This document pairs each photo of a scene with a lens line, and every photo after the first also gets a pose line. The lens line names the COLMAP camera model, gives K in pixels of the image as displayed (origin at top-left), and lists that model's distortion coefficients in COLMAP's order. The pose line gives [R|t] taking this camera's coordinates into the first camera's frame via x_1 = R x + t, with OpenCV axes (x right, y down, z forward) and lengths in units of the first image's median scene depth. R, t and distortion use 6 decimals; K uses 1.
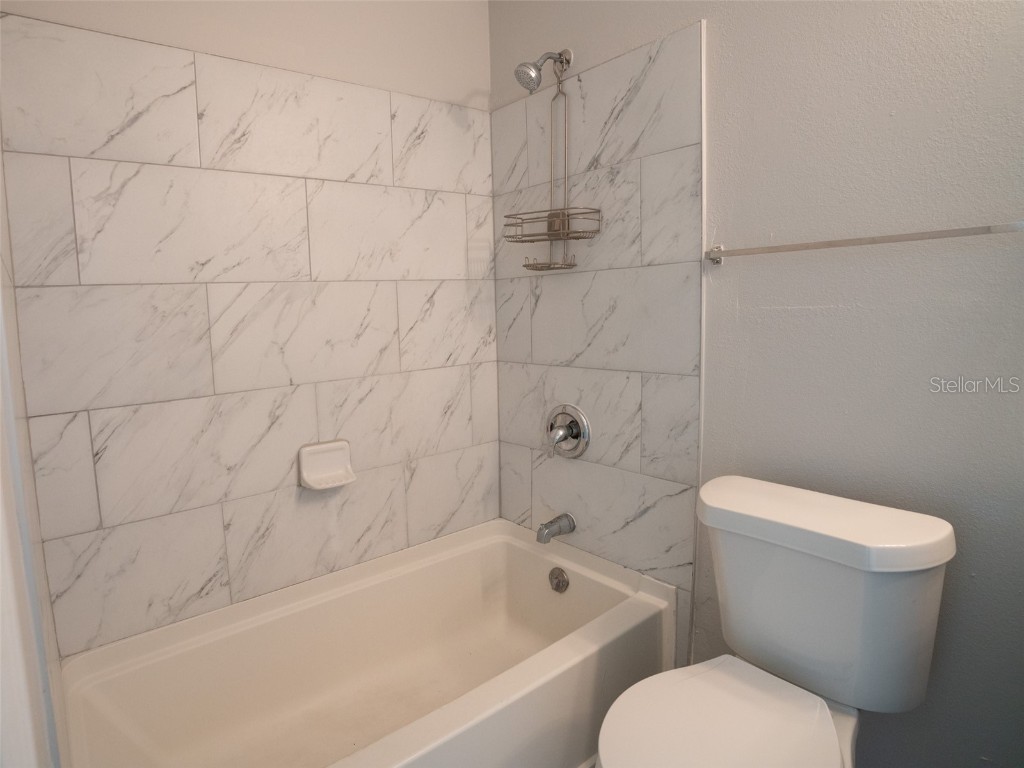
lens RADIAL K [[572.8, 0, 427.0], [0, 572.8, 363.9], [0, 0, 1]] dist [-0.058229, 0.026387]
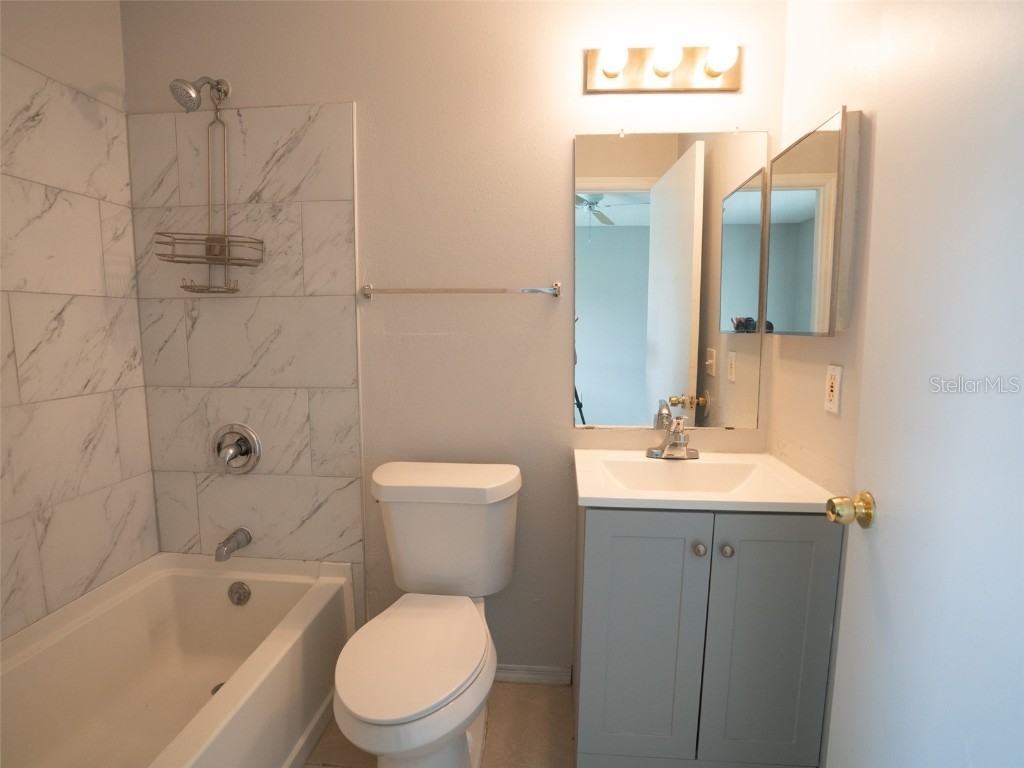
lens RADIAL K [[529.8, 0, 512.0], [0, 529.8, 384.0], [0, 0, 1]] dist [-0.018051, 0.016420]
pose [[0.664859, -0.047389, 0.745464, -0.138472], [0.051933, 0.998503, 0.017157, 0.008989], [-0.745162, 0.027307, 0.666325, -0.022470]]
